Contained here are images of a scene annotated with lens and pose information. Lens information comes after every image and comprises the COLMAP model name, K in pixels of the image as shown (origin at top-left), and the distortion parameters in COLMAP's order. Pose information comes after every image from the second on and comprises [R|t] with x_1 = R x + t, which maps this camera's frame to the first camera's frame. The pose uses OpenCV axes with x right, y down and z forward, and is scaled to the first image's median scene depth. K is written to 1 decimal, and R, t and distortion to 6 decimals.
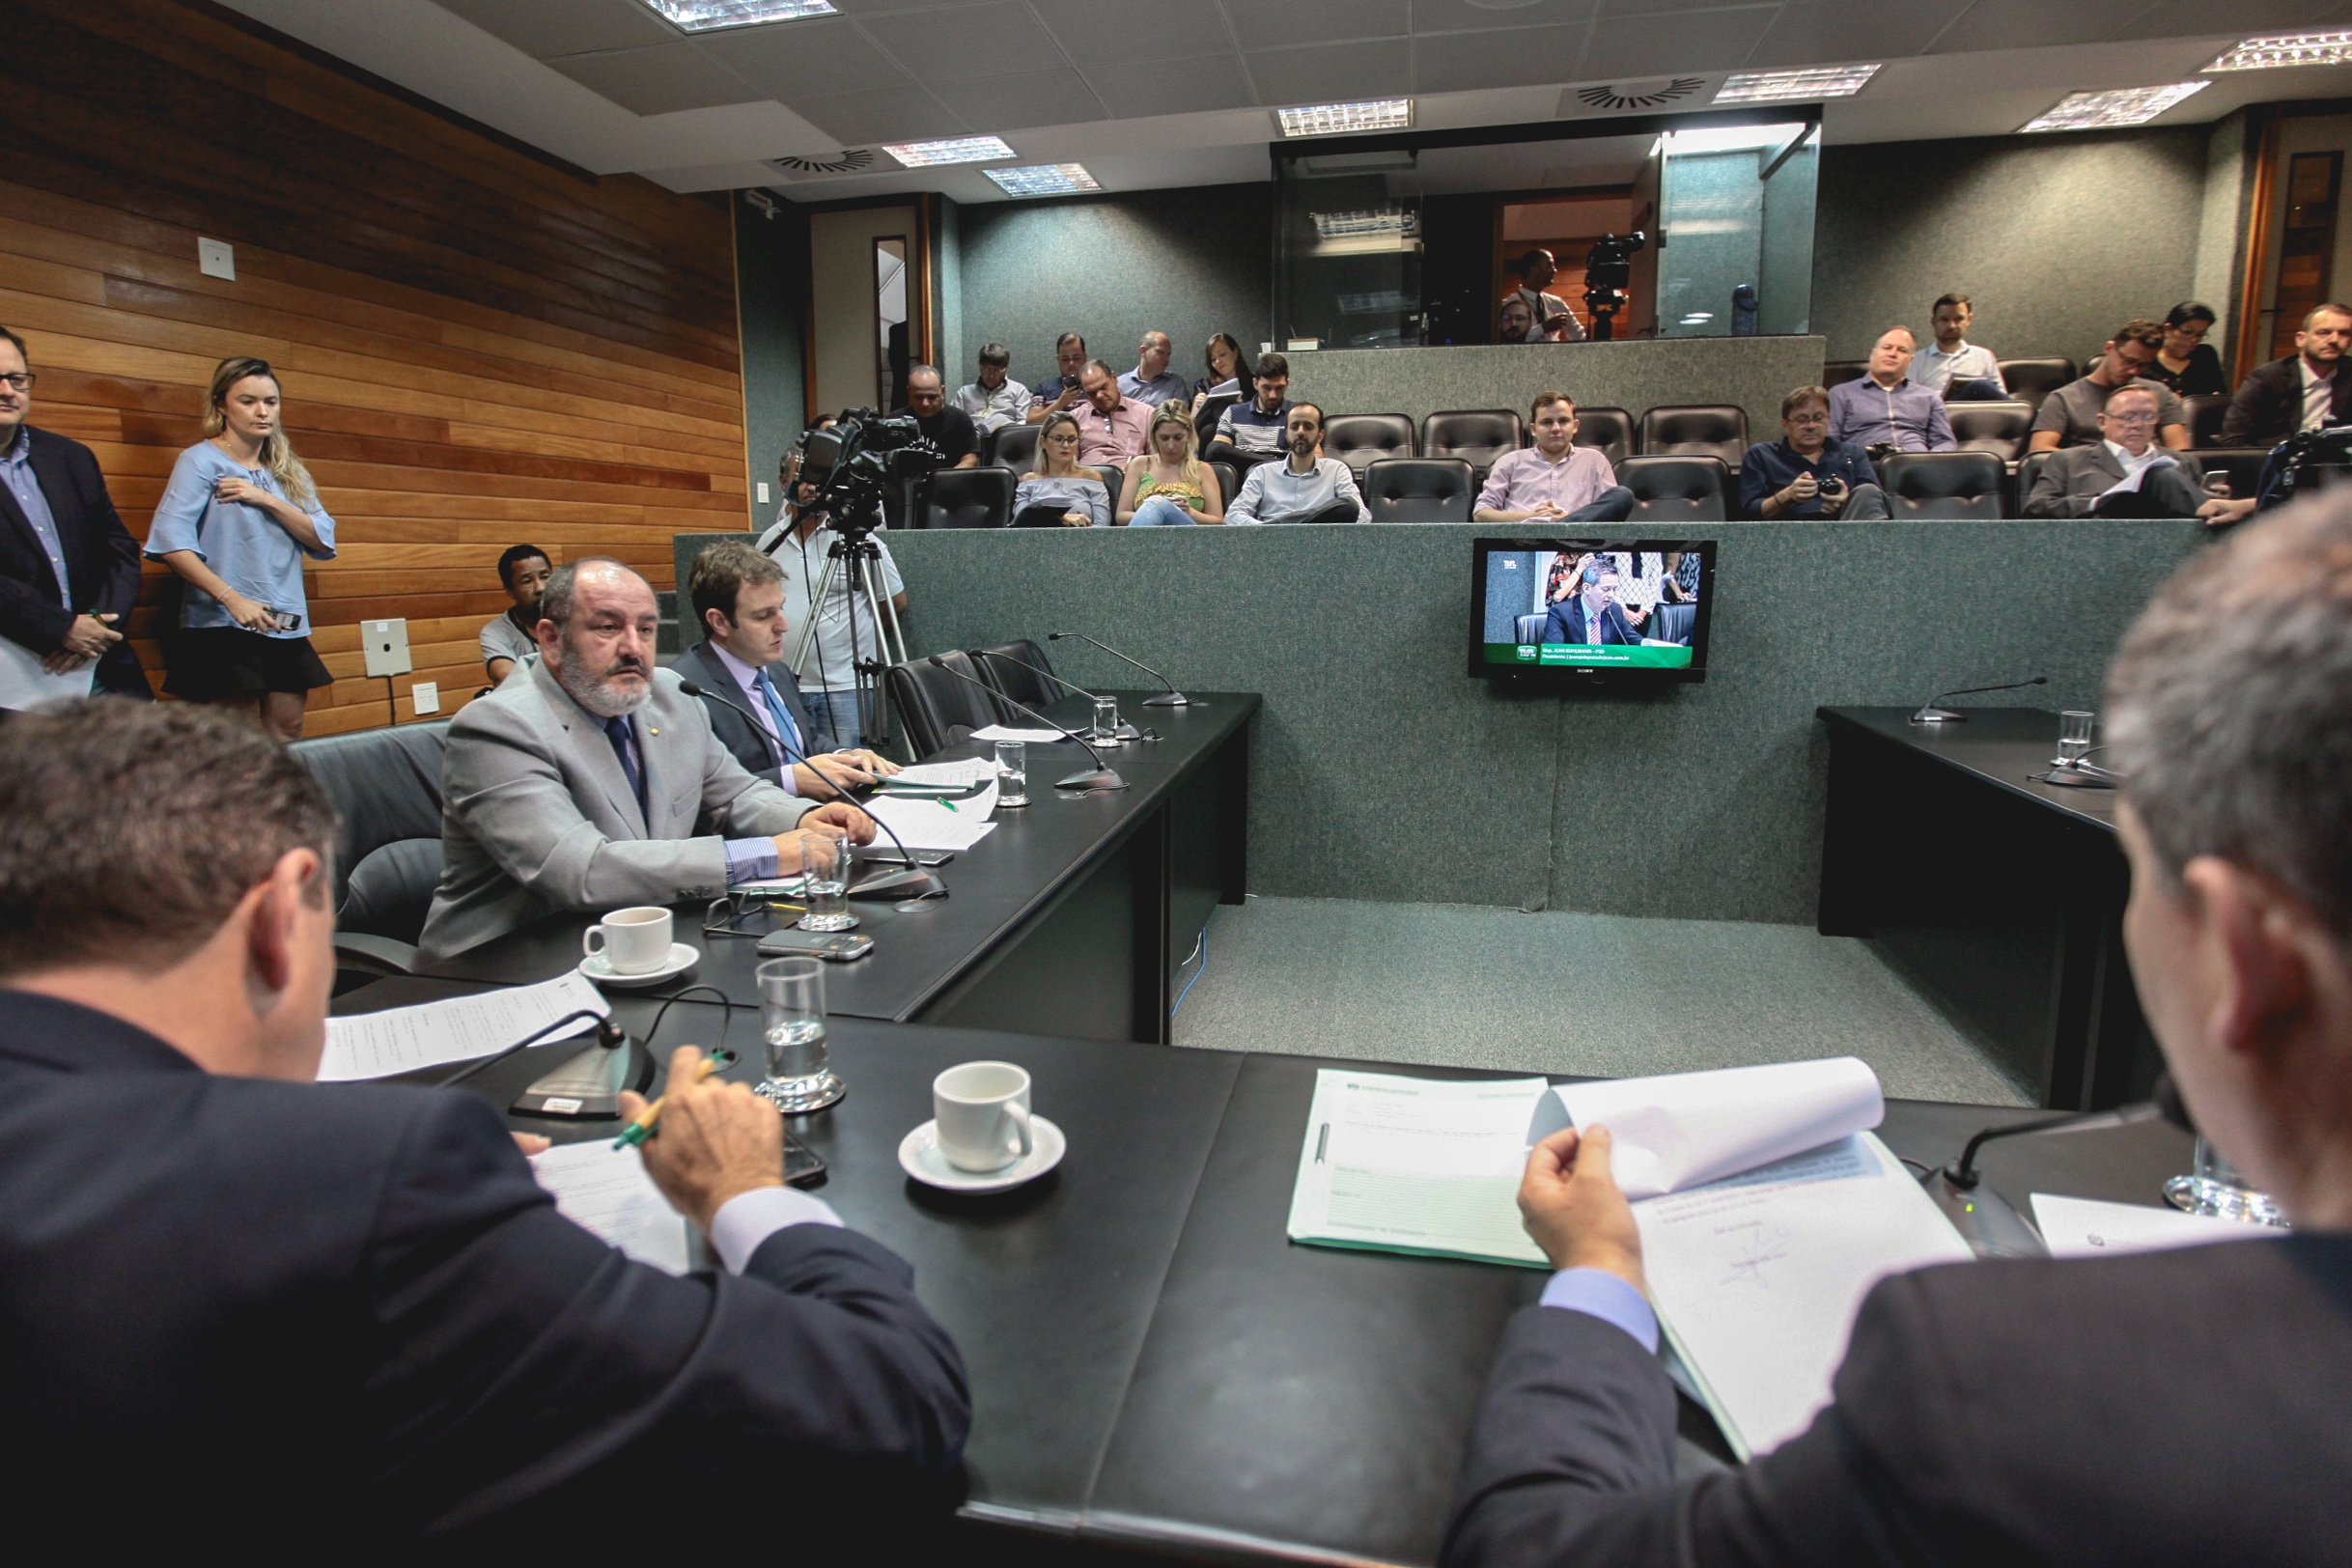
lens RADIAL K [[1208.9, 0, 1179.2], [0, 1208.9, 763.8], [0, 0, 1]] dist [-0.033011, 0.008021]
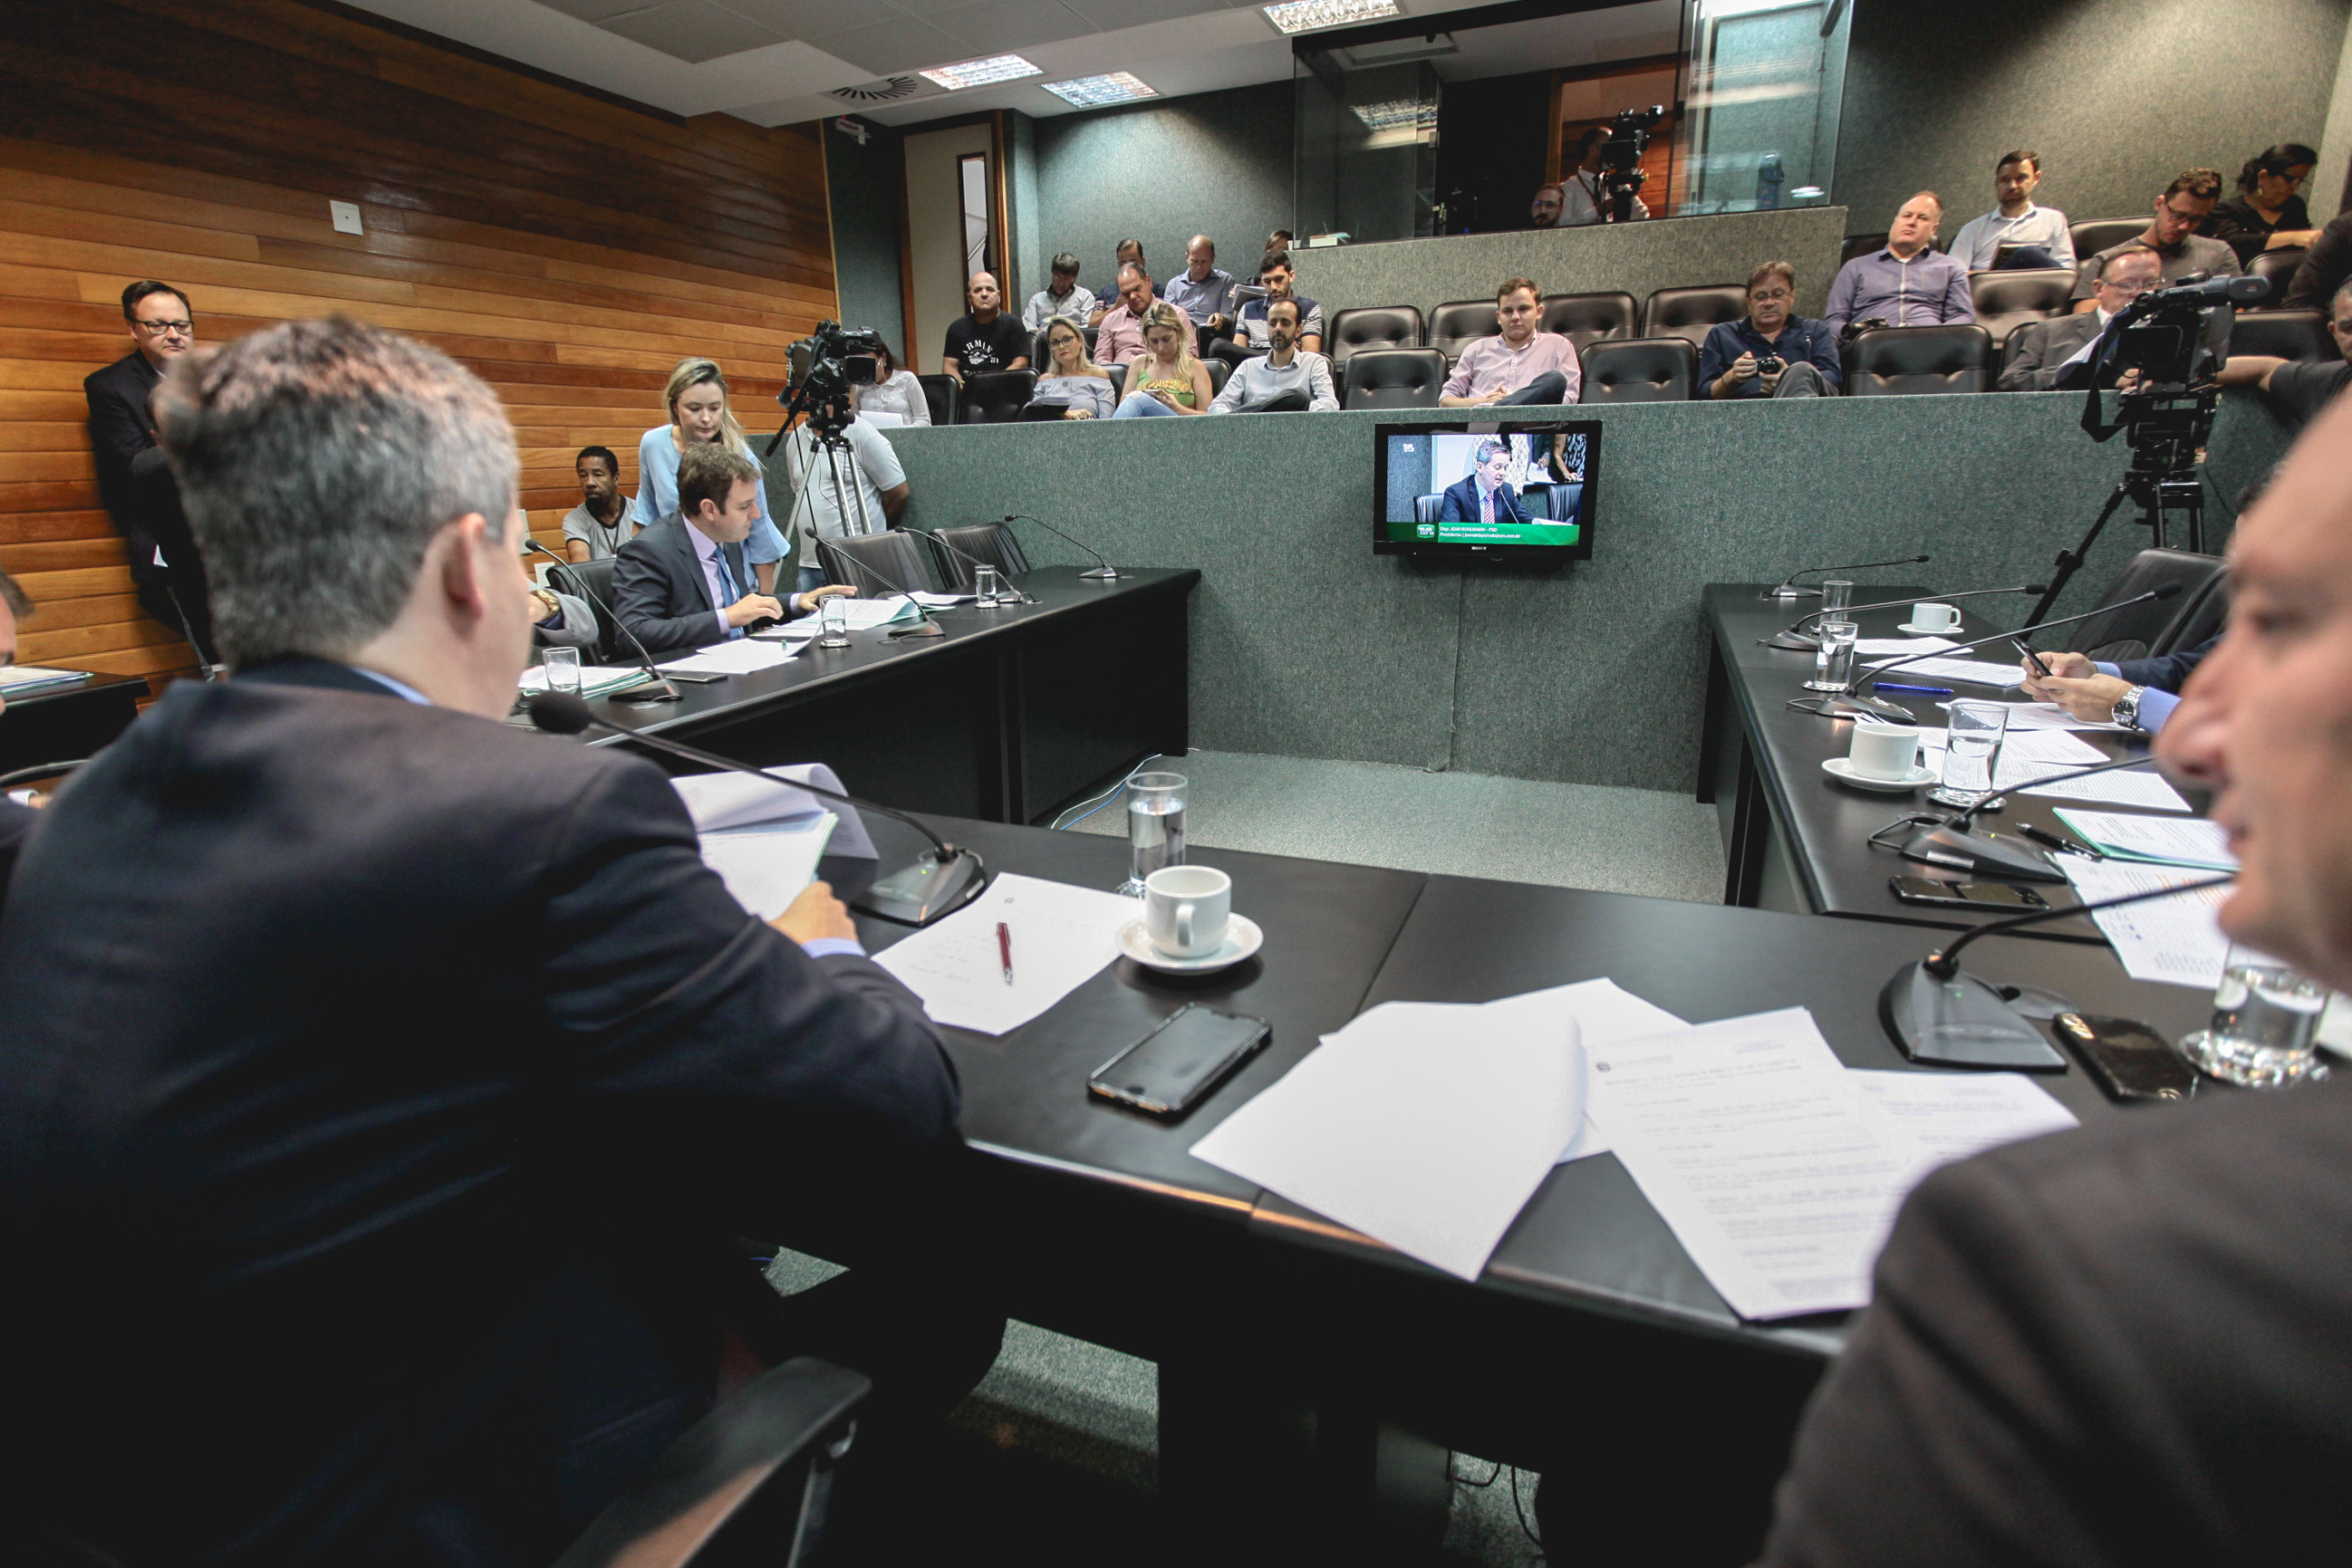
lens RADIAL K [[1125.4, 0, 1164.4], [0, 1125.4, 796.3], [0, 0, 1]] dist [-0.028959, 0.006337]
pose [[0.982631, 0.039829, -0.181248, 0.208099], [-0.017094, 0.991970, 0.125313, 0.017991], [0.184783, -0.120038, 0.975421, -0.047673]]
